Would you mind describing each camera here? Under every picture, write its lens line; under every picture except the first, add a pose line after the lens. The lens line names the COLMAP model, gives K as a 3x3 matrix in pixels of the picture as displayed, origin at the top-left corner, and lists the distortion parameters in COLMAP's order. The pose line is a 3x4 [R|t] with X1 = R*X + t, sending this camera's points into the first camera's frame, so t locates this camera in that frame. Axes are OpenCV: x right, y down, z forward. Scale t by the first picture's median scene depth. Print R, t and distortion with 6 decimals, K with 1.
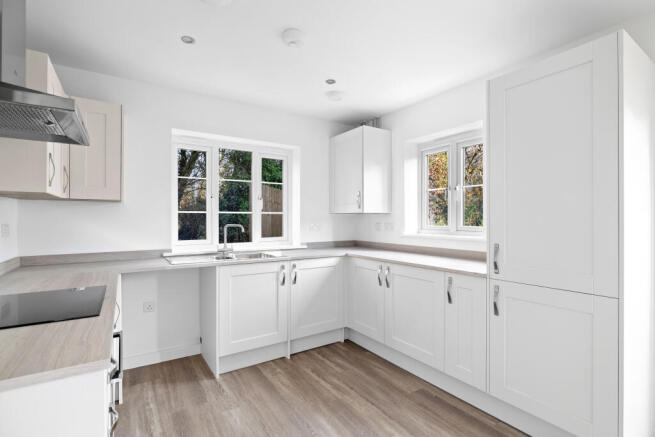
lens RADIAL K [[314.7, 0, 338.4], [0, 314.7, 222.6], [0, 0, 1]] dist [-0.004783, 0.000010]
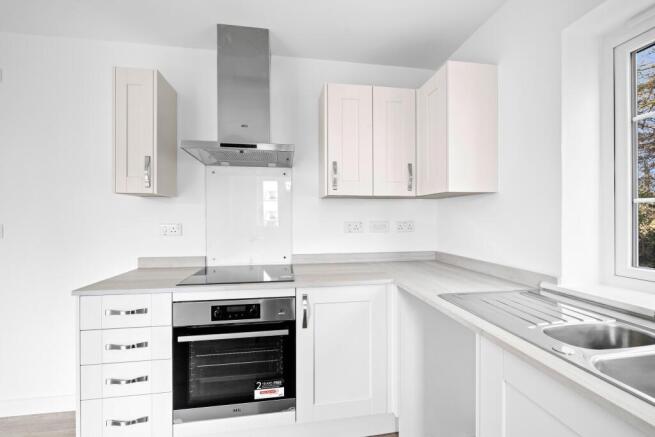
lens RADIAL K [[277.1, 0, 326.7], [0, 277.1, 216.3], [0, 0, 1]] dist [0.001386, 0.000256]
pose [[-0.421498, -0.000790, -0.906829, 0.023929], [-0.010175, 0.999941, 0.003858, -0.012495], [0.906772, 0.010853, -0.421481, 0.956696]]
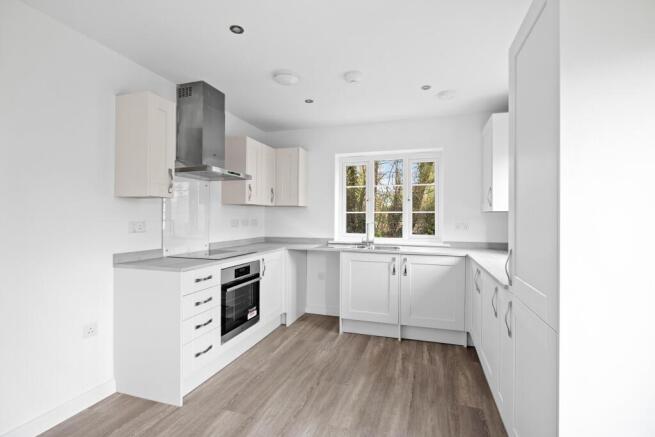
lens RADIAL K [[314.7, 0, 323.0], [0, 314.7, 219.6], [0, 0, 1]] dist [-0.004783, 0.000010]
pose [[0.613243, 0.008022, -0.789853, 0.640692], [-0.014187, 0.999899, -0.000860, 0.000556], [0.789767, 0.011733, 0.613295, 0.090918]]
